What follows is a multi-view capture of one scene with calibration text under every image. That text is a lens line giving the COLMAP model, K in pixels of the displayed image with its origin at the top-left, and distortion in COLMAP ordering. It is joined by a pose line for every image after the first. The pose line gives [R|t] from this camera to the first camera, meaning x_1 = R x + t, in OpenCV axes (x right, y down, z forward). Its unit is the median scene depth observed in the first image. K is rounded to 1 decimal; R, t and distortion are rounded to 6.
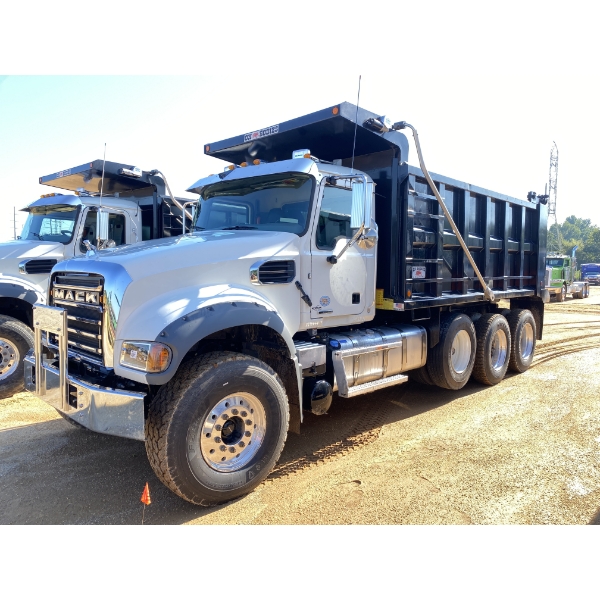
lens RADIAL K [[462.5, 0, 302.3], [0, 462.5, 291.7], [0, 0, 1]] dist [0.064604, -0.001753]
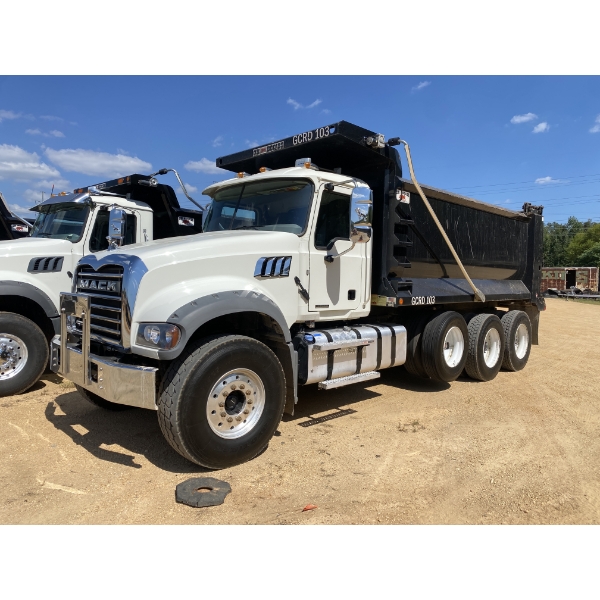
lens RADIAL K [[462.5, 0, 311.4], [0, 462.5, 296.0], [0, 0, 1]] dist [0.064604, -0.001753]
pose [[0.999552, 0.020748, -0.021568, 0.049143], [-0.020799, 0.999781, -0.002155, 0.024064], [0.021518, 0.002603, 0.999765, -0.105640]]
